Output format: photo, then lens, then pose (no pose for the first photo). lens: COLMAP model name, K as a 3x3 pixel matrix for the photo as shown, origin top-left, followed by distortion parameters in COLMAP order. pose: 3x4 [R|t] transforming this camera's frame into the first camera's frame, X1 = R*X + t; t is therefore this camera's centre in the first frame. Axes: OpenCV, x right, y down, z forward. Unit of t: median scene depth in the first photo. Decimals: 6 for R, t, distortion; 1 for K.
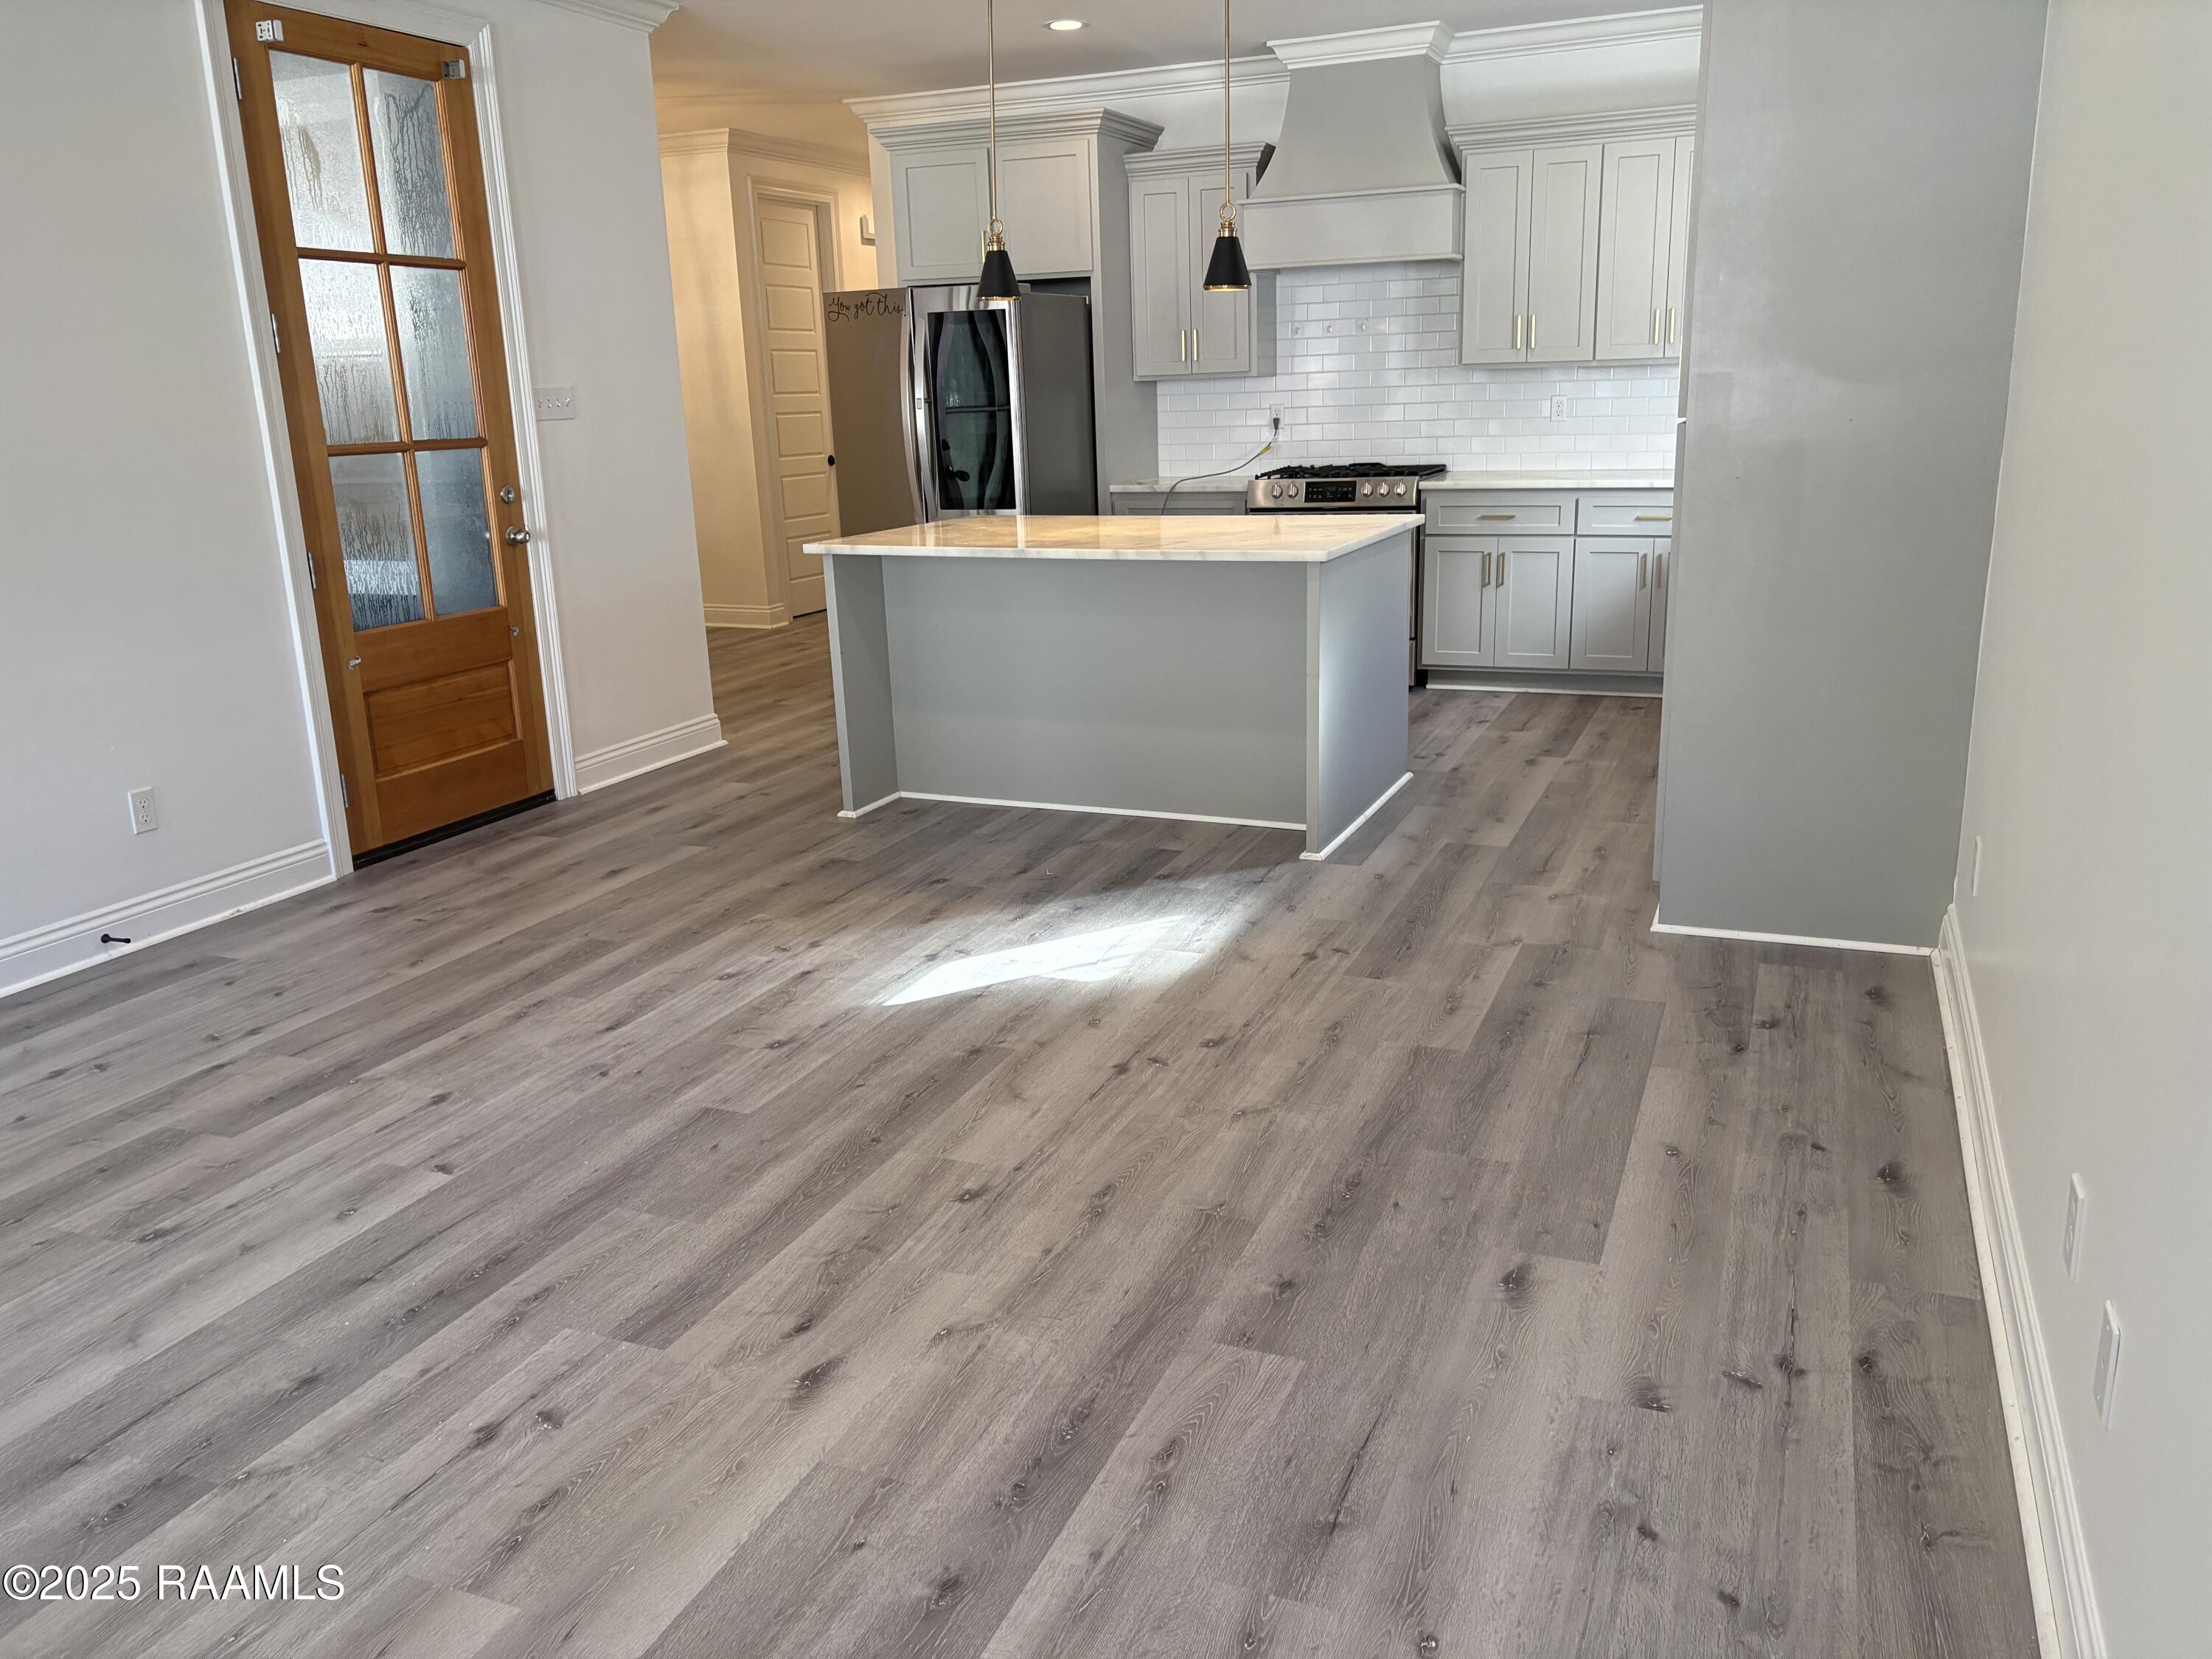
lens RADIAL K [[1671.0, 0, 1121.2], [0, 1671.0, 821.5], [0, 0, 1]] dist [0.031172, -0.008412]
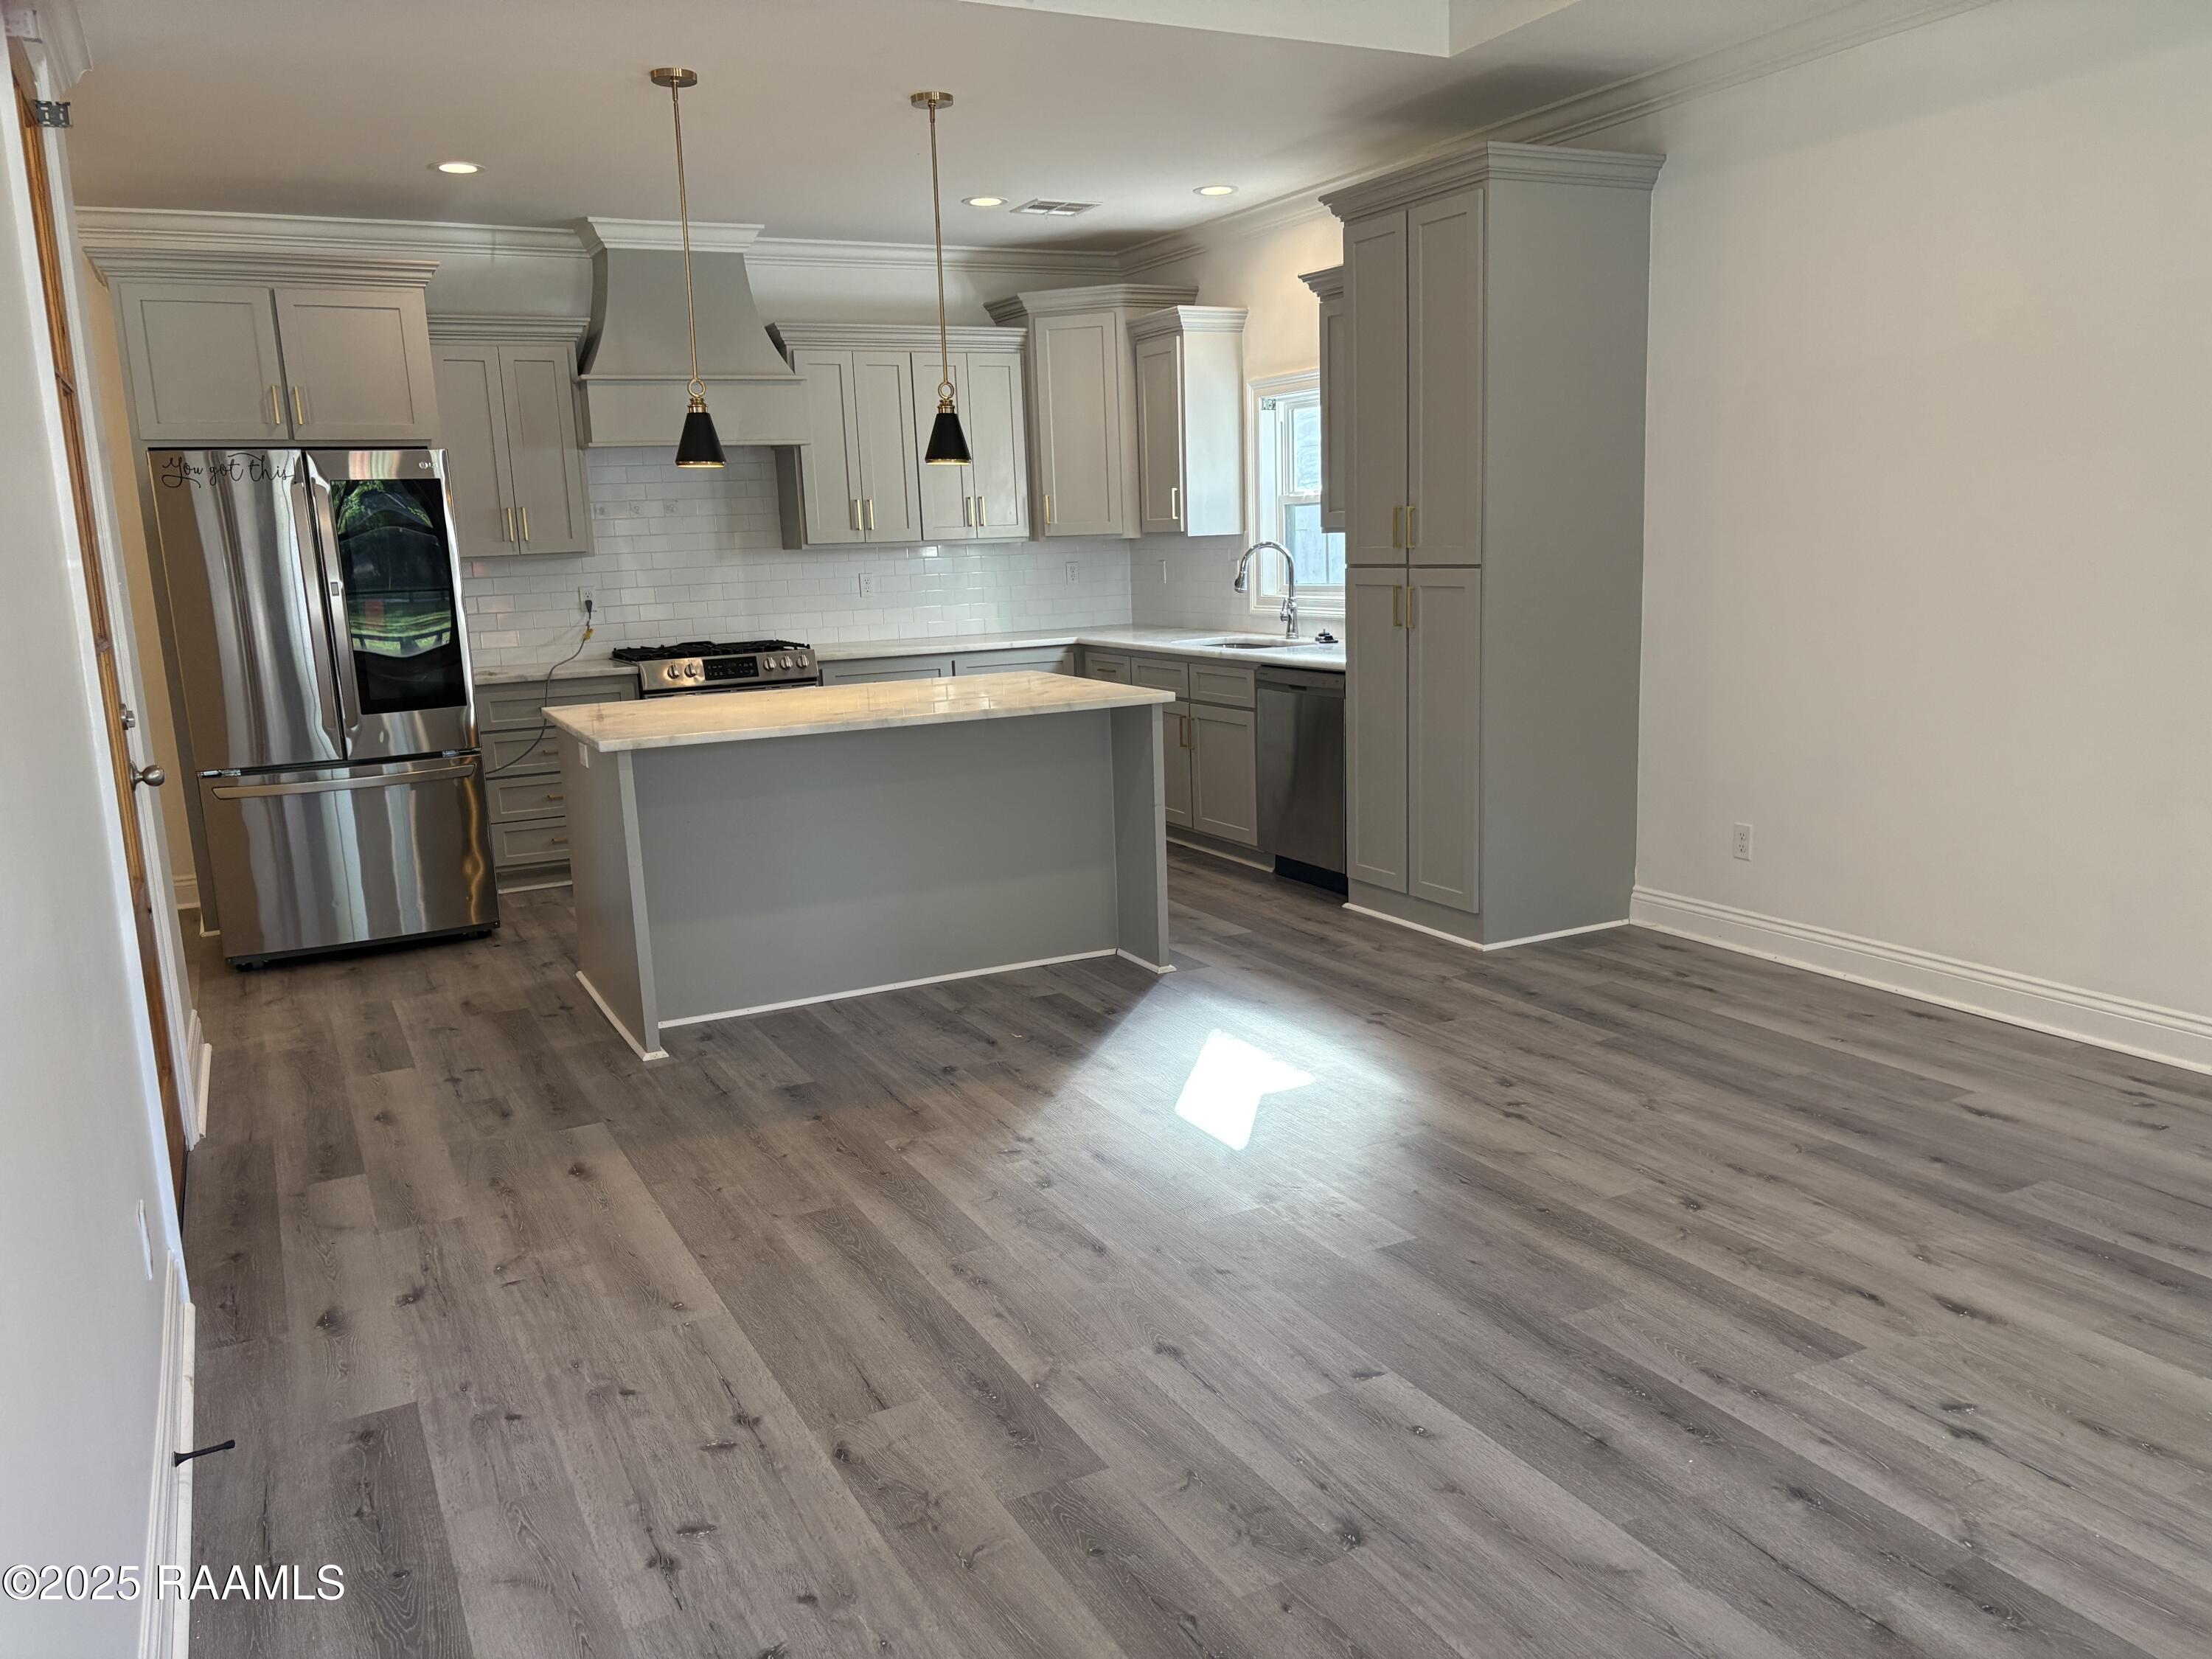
lens RADIAL K [[1671.0, 0, 1122.2], [0, 1671.0, 836.8], [0, 0, 1]] dist [0.031172, -0.008412]
pose [[0.641516, -0.133508, 0.755402, -0.883409], [0.214296, 0.976724, -0.009365, -0.073941], [-0.736569, 0.167887, 0.655195, 0.358679]]
